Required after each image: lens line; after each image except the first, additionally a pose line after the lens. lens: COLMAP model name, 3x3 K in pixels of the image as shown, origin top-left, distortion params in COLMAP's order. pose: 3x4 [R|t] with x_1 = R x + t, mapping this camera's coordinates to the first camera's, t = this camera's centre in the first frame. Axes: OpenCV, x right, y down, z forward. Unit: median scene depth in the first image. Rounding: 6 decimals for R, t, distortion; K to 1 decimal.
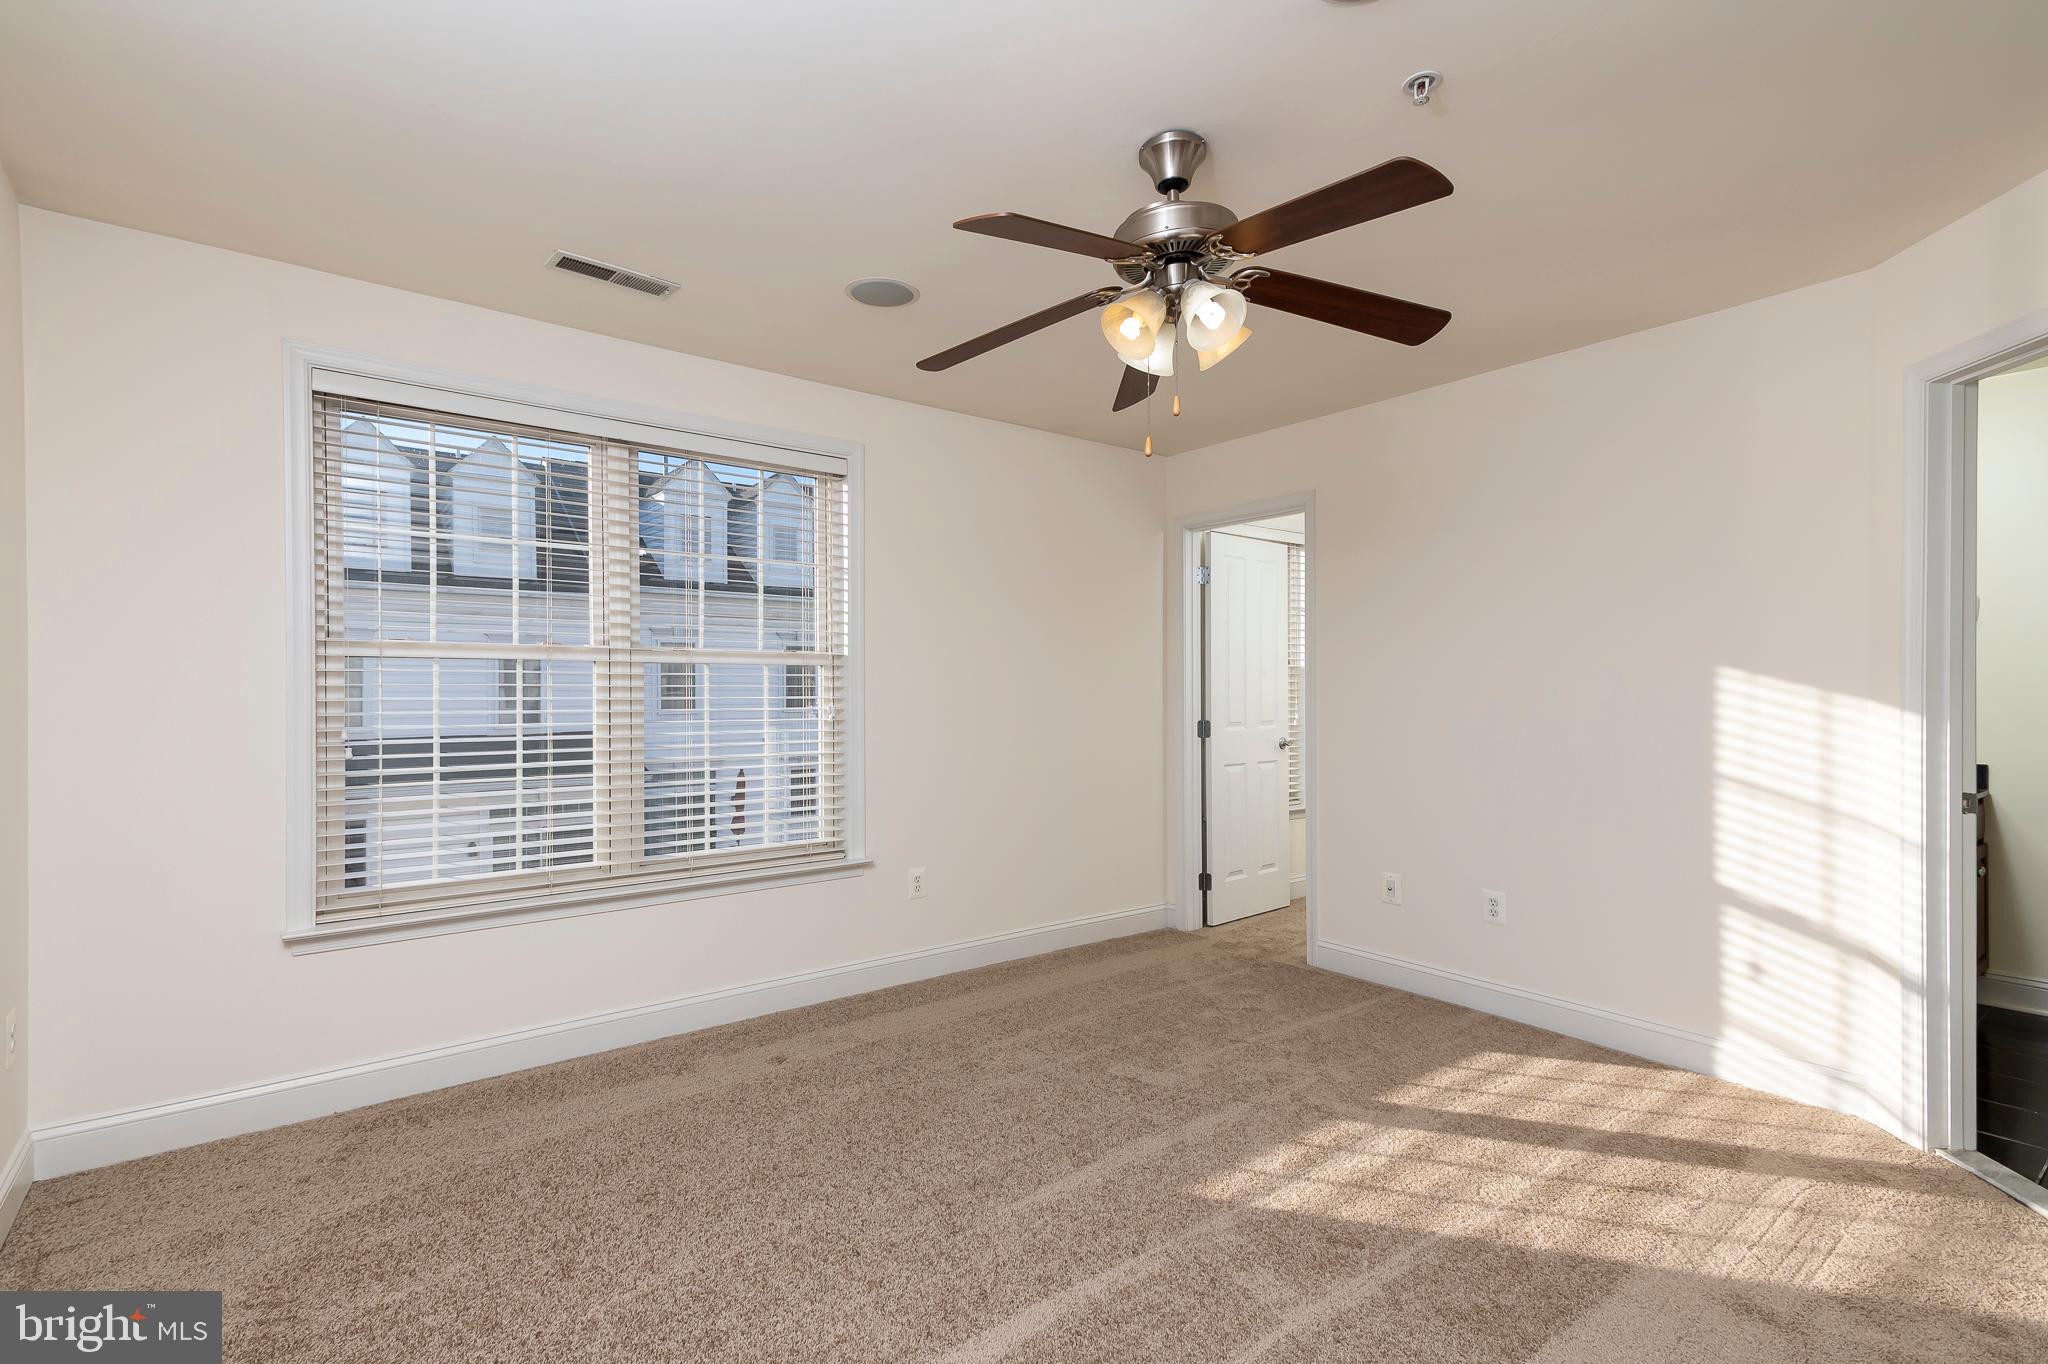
lens RADIAL K [[943.6, 0, 1027.5], [0, 943.6, 692.2], [0, 0, 1]] dist [-0.001263, -0.000230]
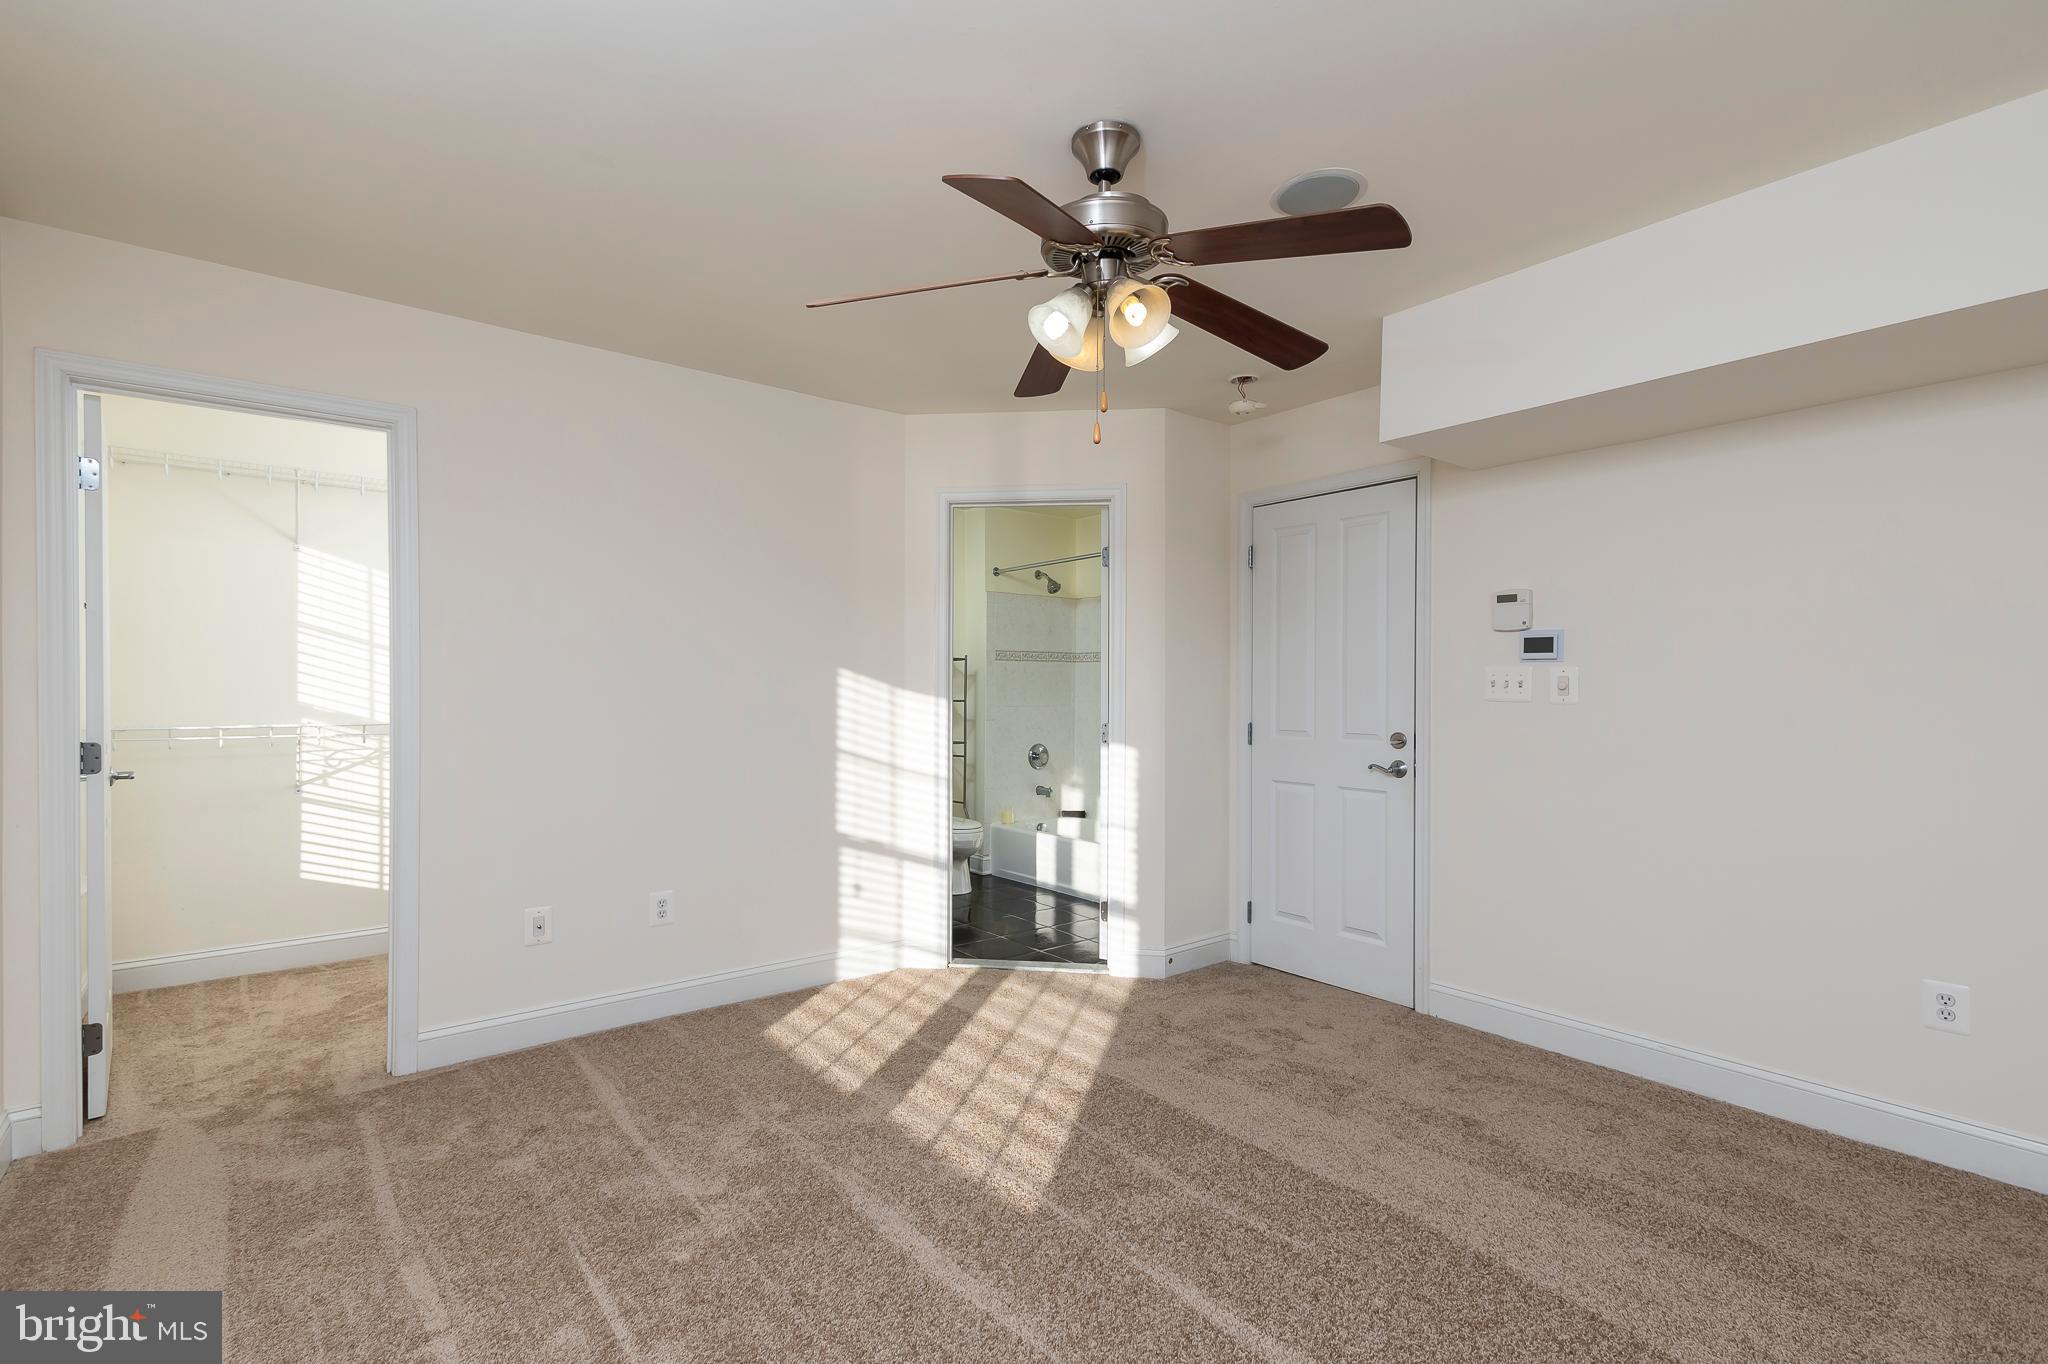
lens RADIAL K [[947.8, 0, 1002.8], [0, 947.8, 682.6], [0, 0, 1]] dist [0.016601, -0.000715]
pose [[0.024625, -0.016583, 0.999559, -0.605058], [0.006376, 0.999845, 0.016431, -0.028402], [-0.999676, 0.005969, 0.024726, 0.757951]]
